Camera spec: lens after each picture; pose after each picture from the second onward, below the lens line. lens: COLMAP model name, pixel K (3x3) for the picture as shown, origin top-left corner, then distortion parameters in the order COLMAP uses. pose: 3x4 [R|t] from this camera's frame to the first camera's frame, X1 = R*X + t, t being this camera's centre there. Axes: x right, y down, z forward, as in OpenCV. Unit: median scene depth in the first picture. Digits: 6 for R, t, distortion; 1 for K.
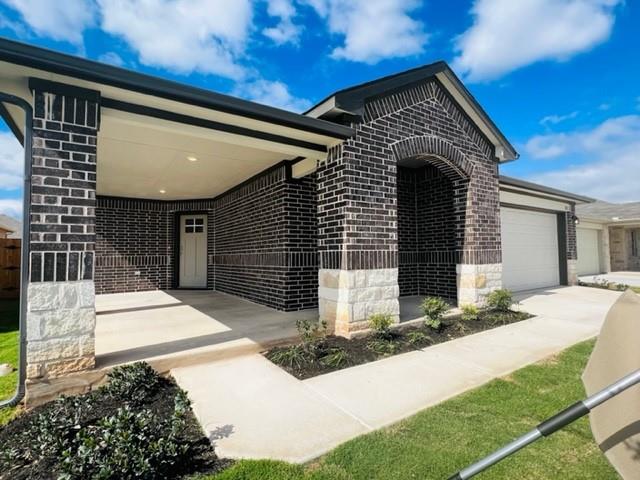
lens RADIAL K [[322.6, 0, 324.1], [0, 322.6, 241.0], [0, 0, 1]] dist [-0.005385, -0.001273]
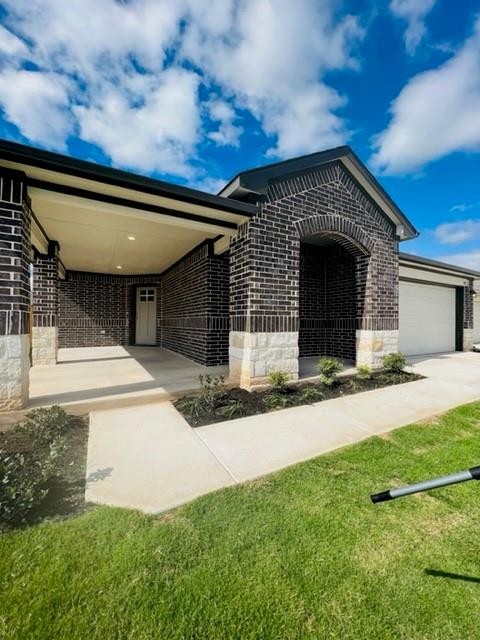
lens RADIAL K [[253.9, 0, 241.9], [0, 253.9, 321.1], [0, 0, 1]] dist [-0.001807, 0.000608]
pose [[0.996364, 0.019293, -0.082980, 0.105299], [-0.015785, 0.998962, 0.042728, 0.010907], [0.083718, -0.041262, 0.995635, 0.091450]]
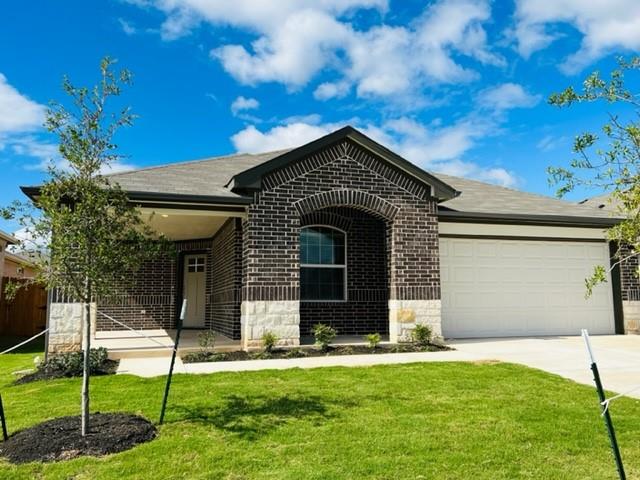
lens RADIAL K [[513.1, 0, 322.0], [0, 513.1, 238.6], [0, 0, 1]] dist [0.055021, -0.022800]
pose [[0.961316, -0.030657, -0.273735, 0.878527], [0.009091, 0.996777, -0.079707, 0.004150], [0.275296, 0.074135, 0.958497, -0.916030]]
